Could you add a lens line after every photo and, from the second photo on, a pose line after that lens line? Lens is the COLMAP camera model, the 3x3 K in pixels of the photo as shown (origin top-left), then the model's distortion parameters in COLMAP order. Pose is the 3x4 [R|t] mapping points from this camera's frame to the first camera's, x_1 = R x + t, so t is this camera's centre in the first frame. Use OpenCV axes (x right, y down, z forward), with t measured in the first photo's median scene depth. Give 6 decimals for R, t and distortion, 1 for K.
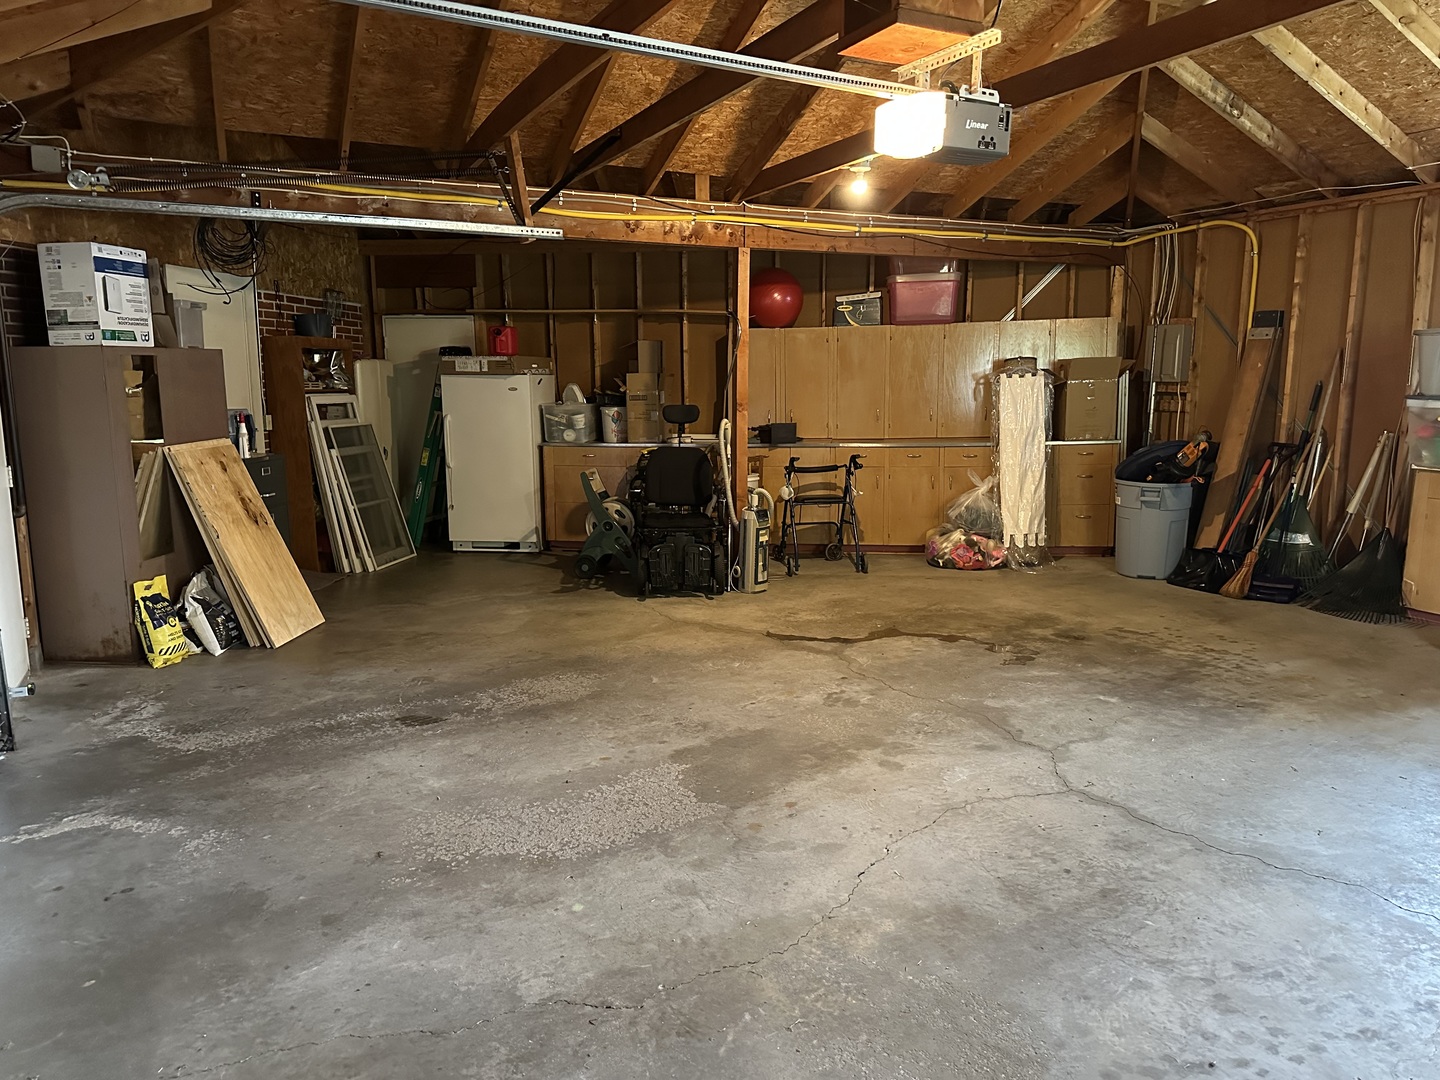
lens RADIAL K [[1018.4, 0, 720.0], [0, 1018.4, 540.0], [0, 0, 1]] dist [0.087550, -0.123061]
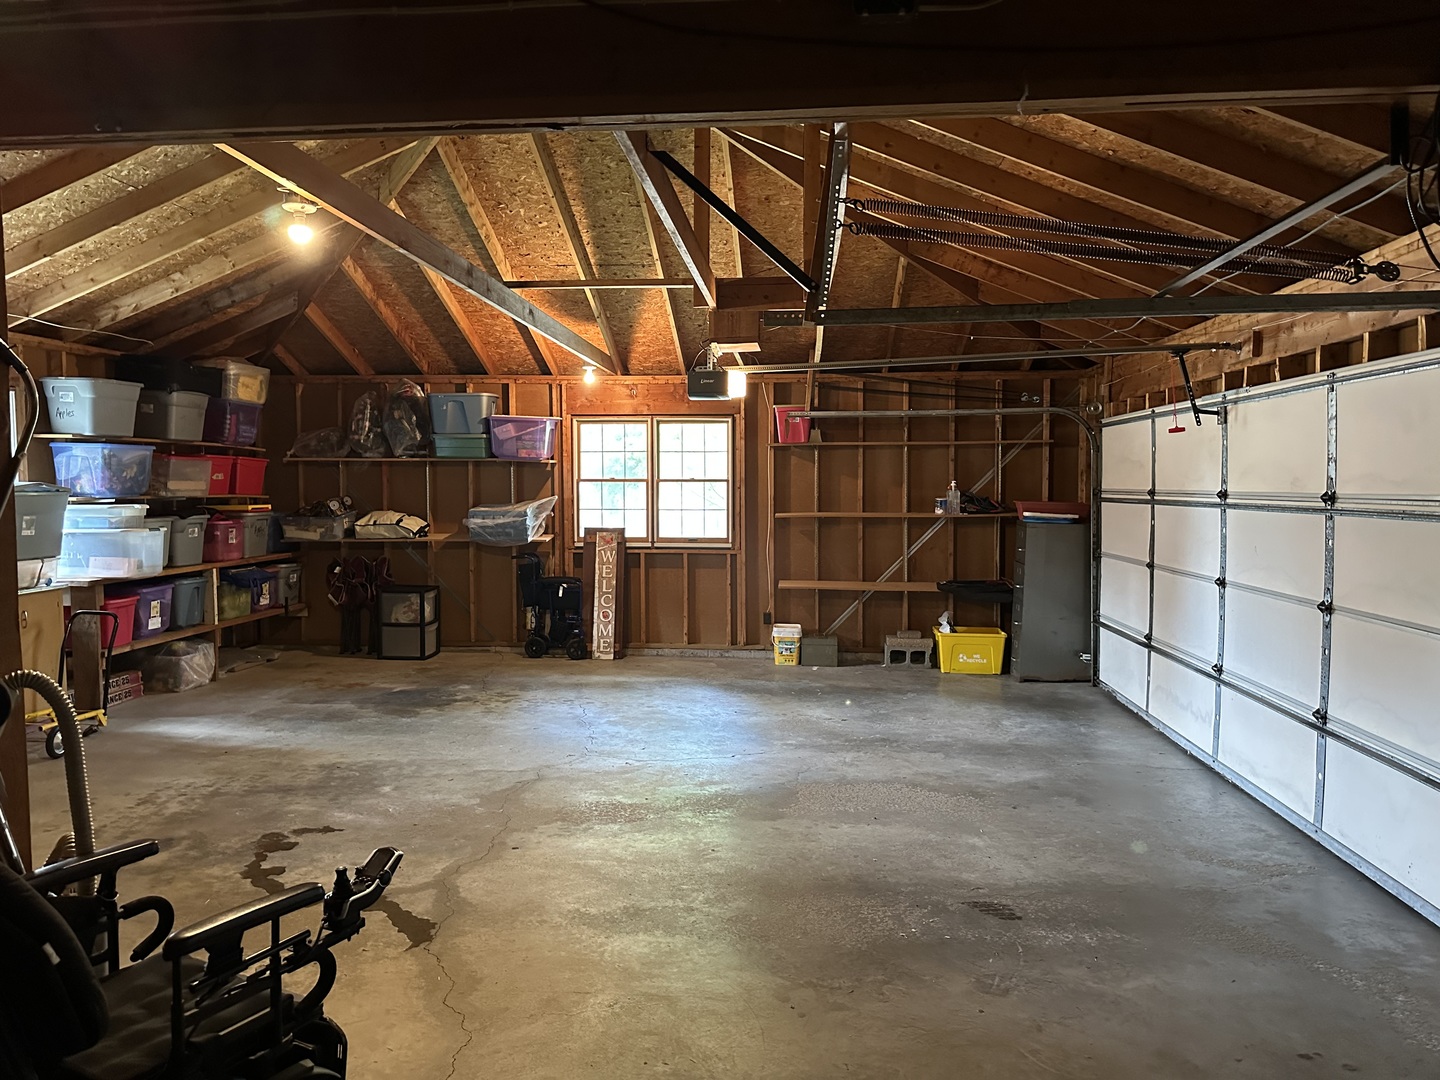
lens RADIAL K [[1018.4, 0, 720.0], [0, 1018.4, 540.0], [0, 0, 1]] dist [0.087550, -0.123061]
pose [[-0.865340, -0.021089, 0.500742, -0.498666], [0.087506, 0.977410, 0.192384, -0.296942], [-0.493488, 0.210296, -0.843946, 1.703838]]
